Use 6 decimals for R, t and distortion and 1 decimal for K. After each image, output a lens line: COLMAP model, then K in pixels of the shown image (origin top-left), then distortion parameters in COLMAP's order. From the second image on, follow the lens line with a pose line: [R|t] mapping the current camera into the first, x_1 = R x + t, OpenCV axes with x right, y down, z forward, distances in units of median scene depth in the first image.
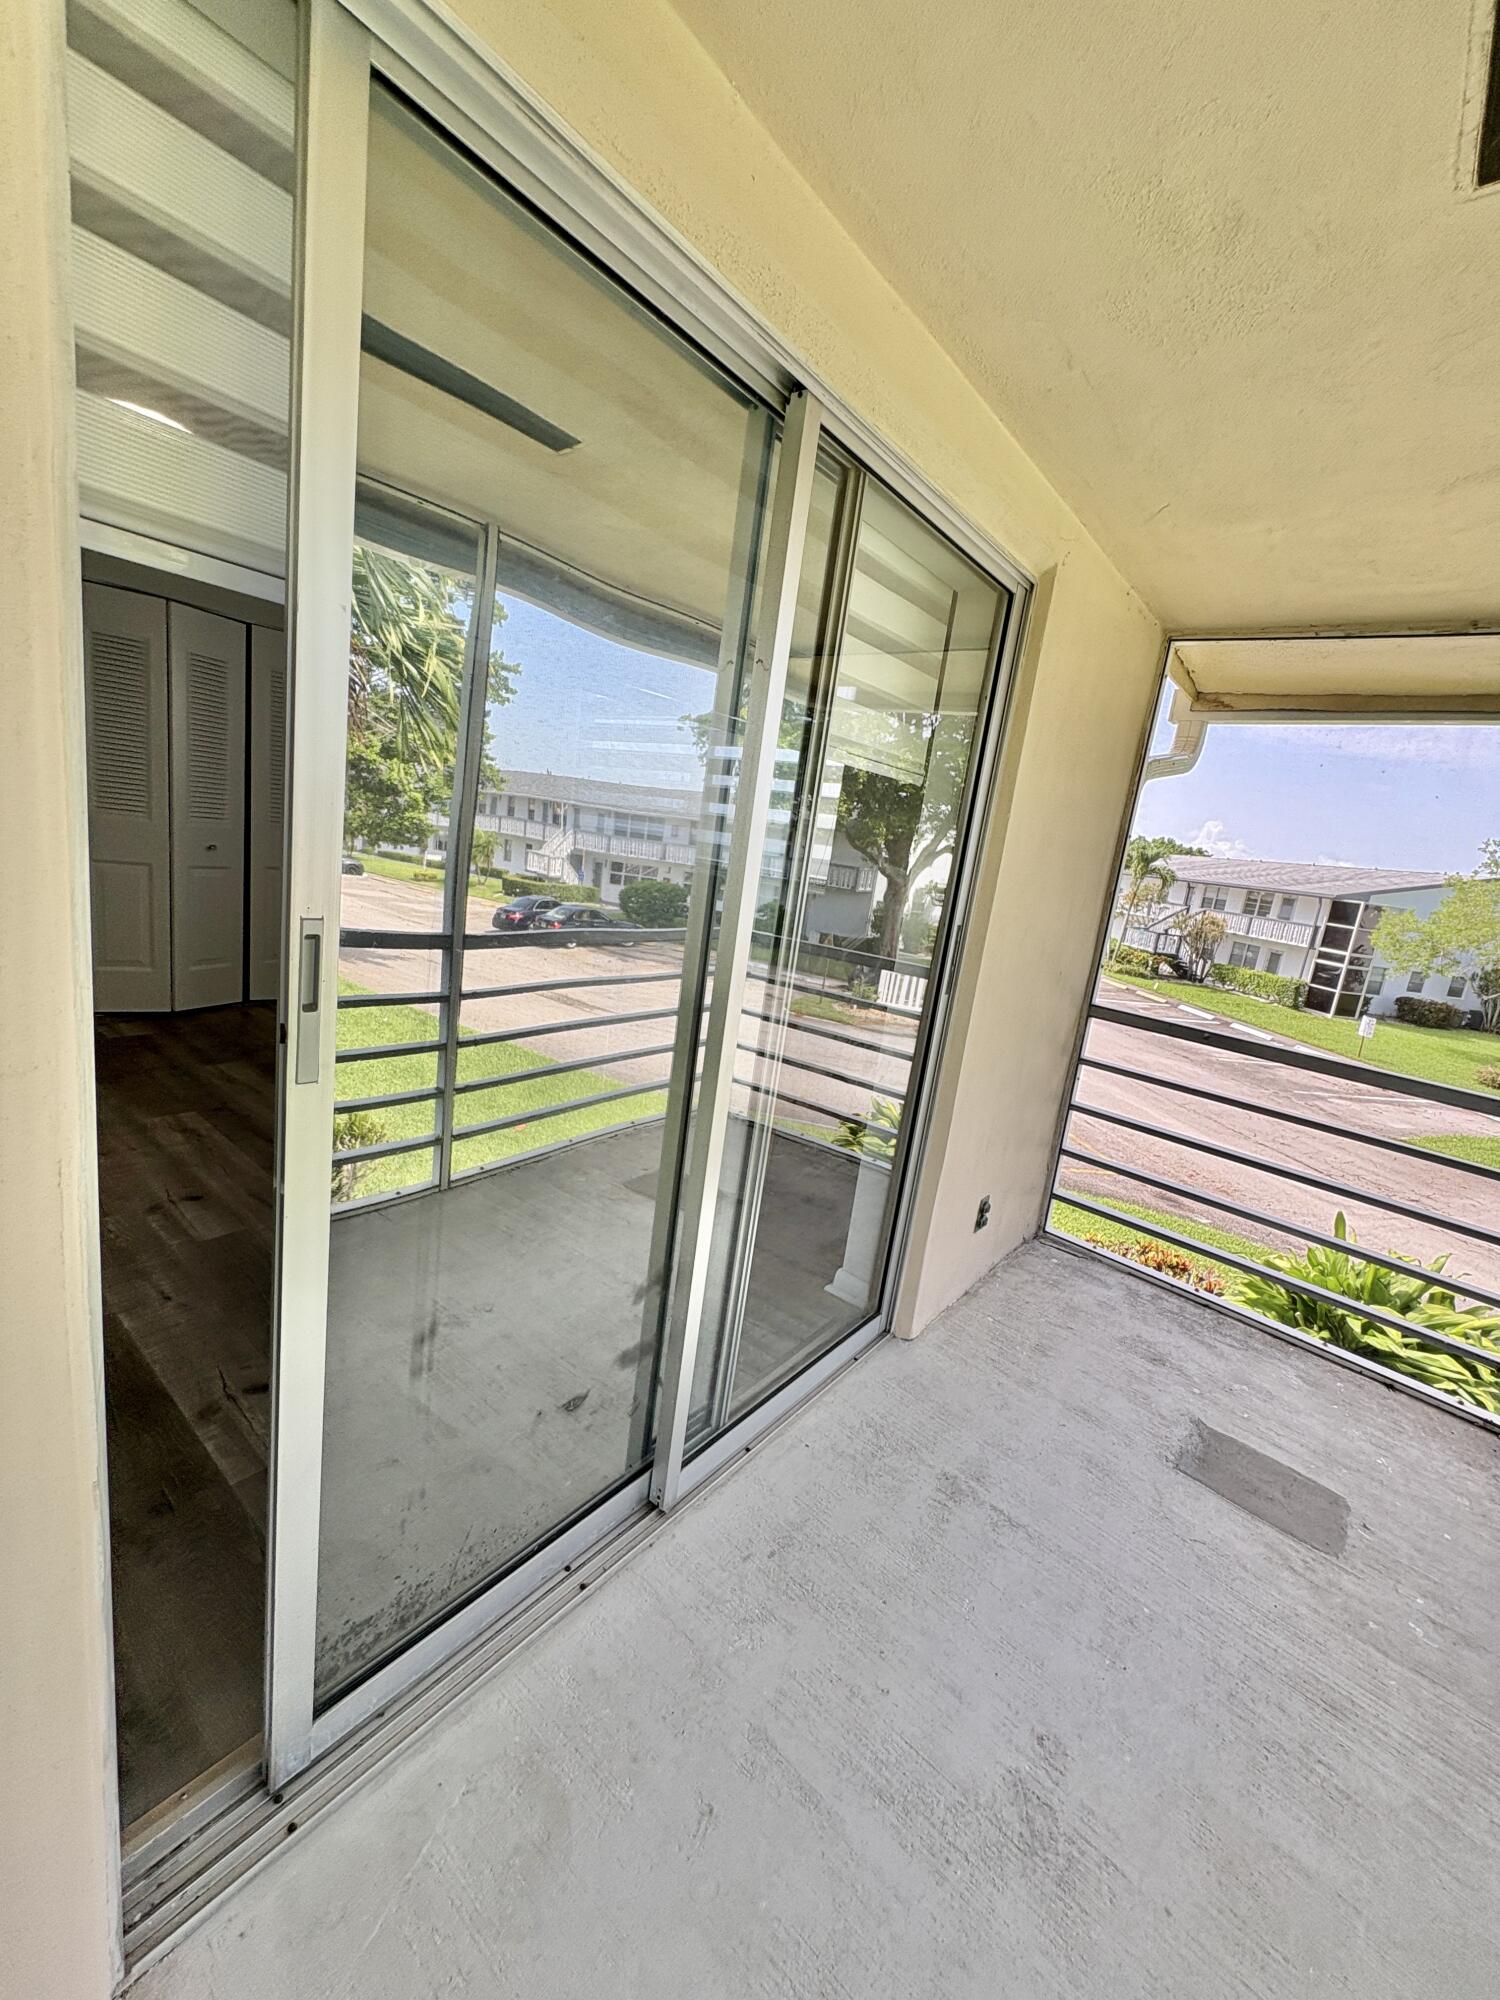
lens RADIAL K [[796.0, 0, 750.0], [0, 796.0, 1000.0], [0, 0, 1]] dist [-0.001595, 0.000348]
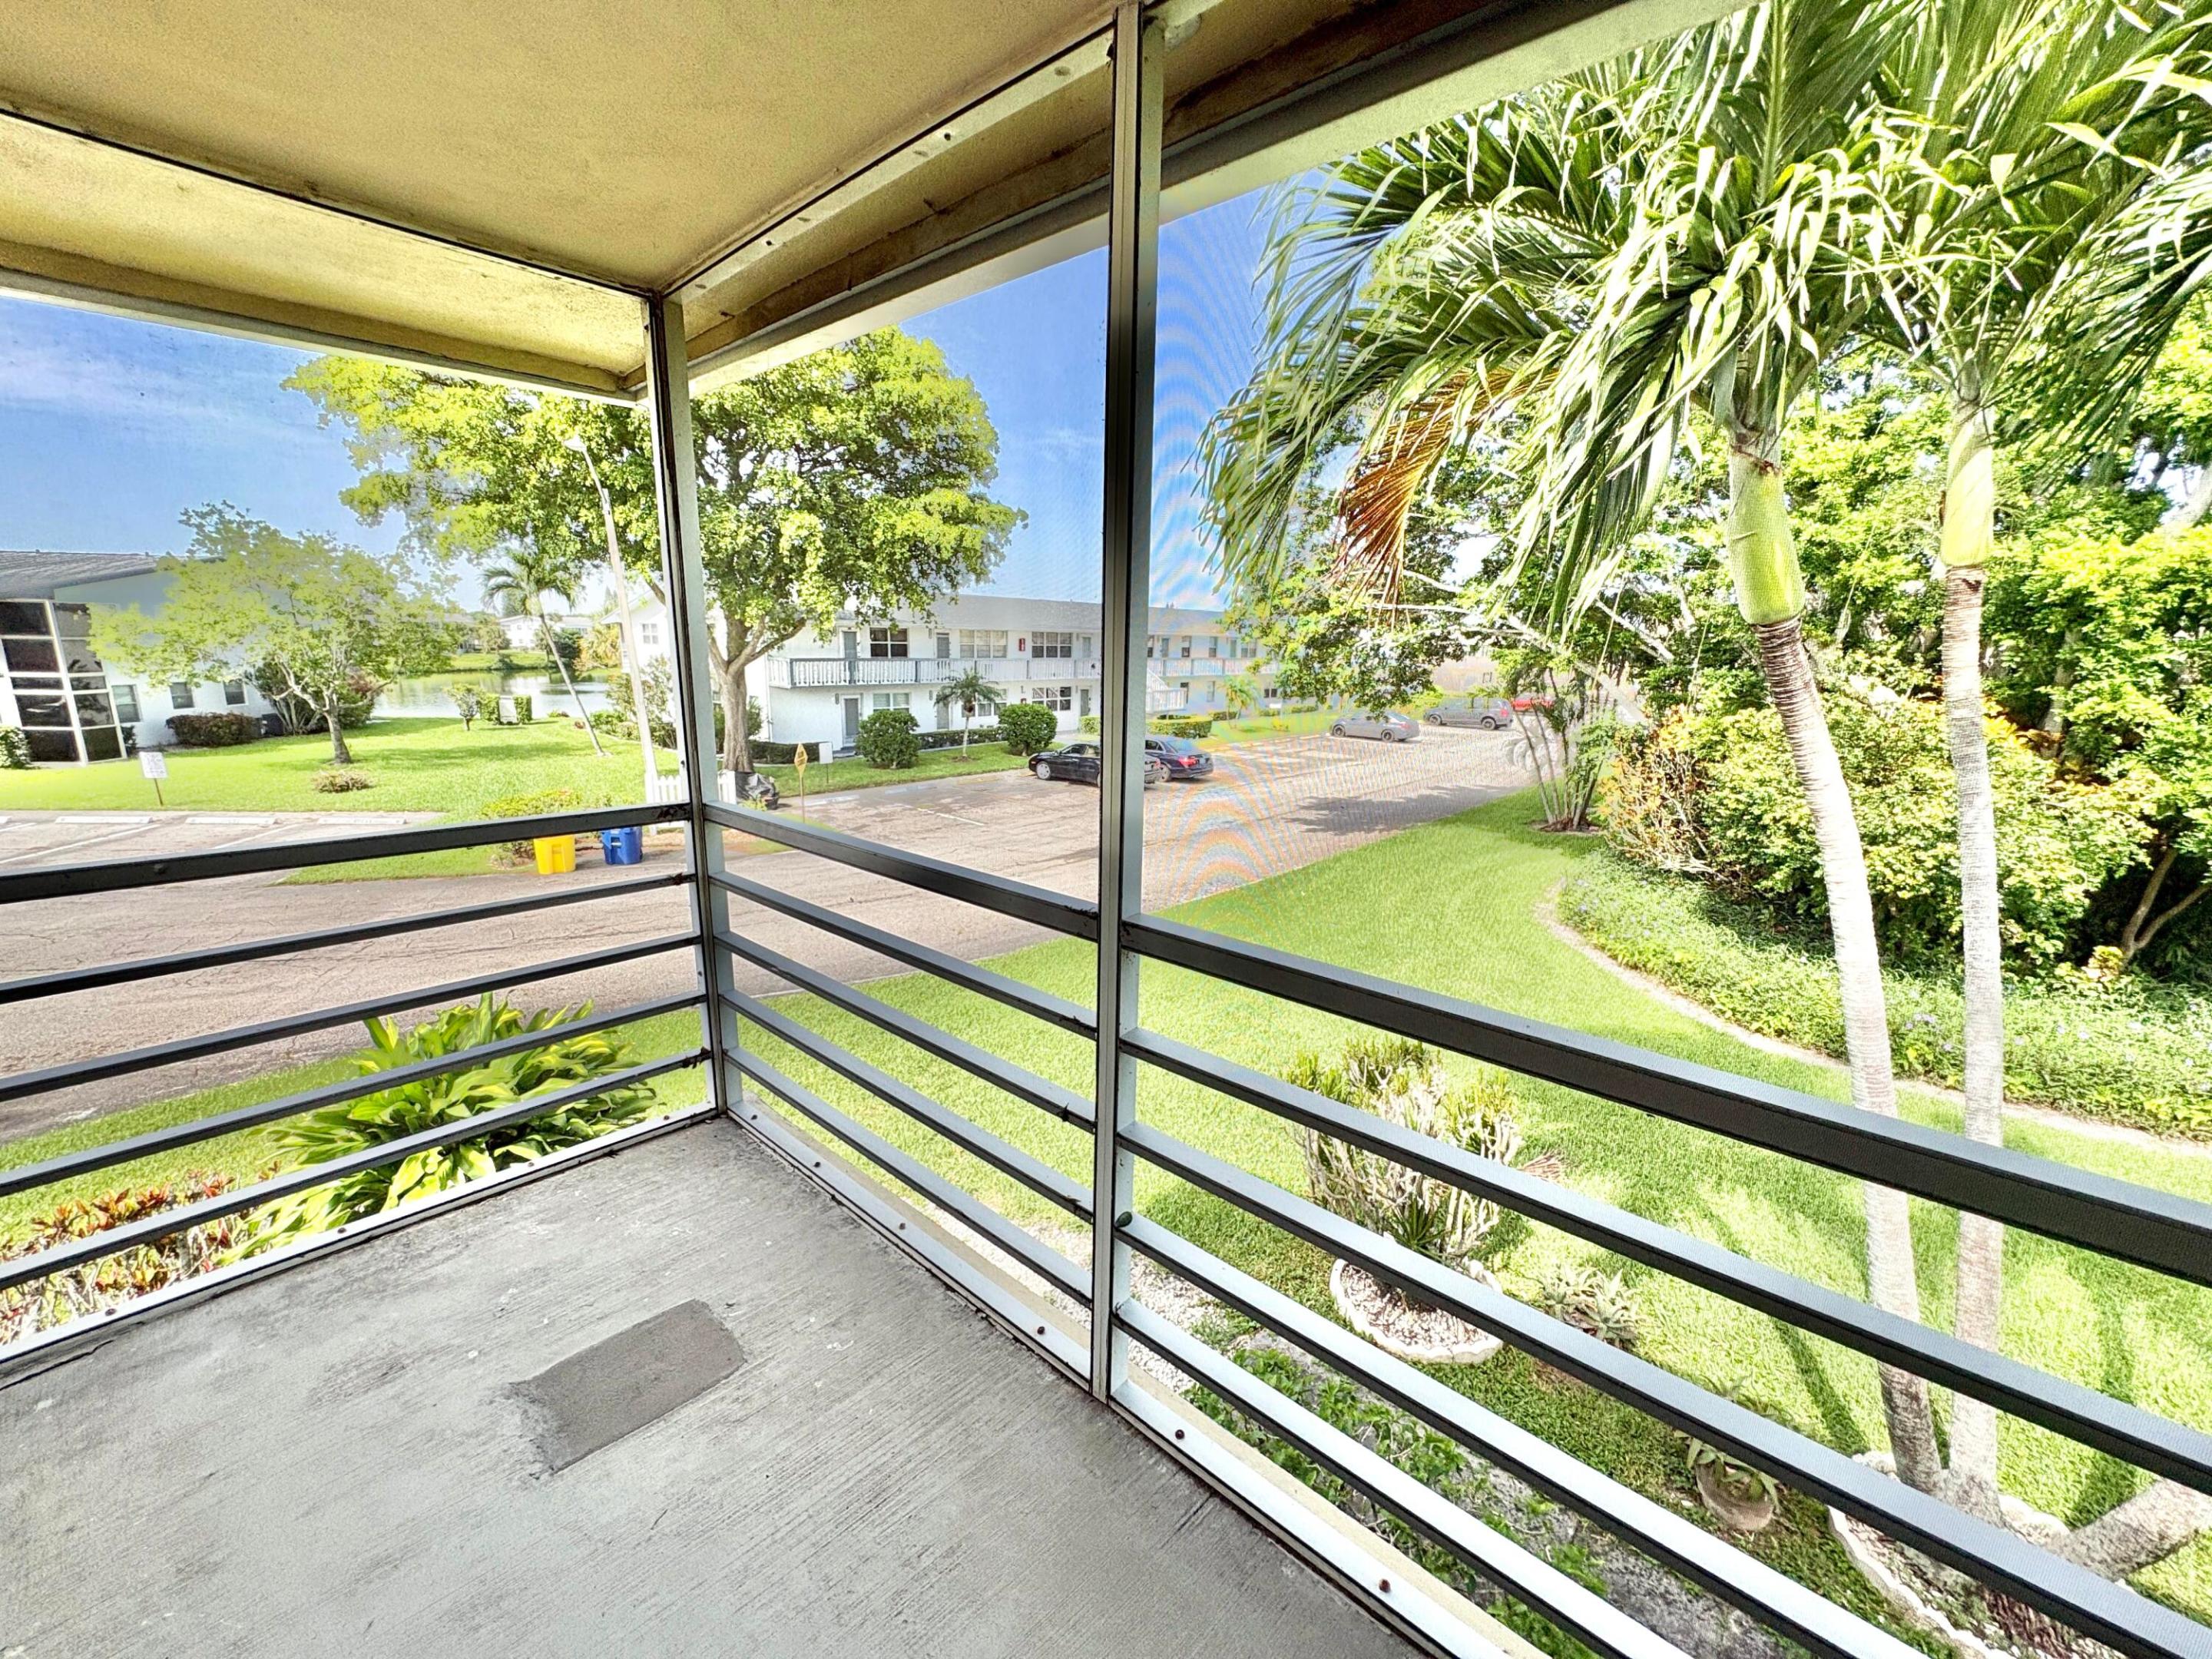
lens RADIAL K [[880.4, 0, 1106.0], [0, 880.4, 829.5], [0, 0, 1]] dist [-0.001595, 0.000348]
pose [[0.045201, -0.334948, 0.941152, 0.023998], [0.191313, 0.927579, 0.320929, -0.052369], [-0.980488, 0.165548, 0.106007, 0.264609]]
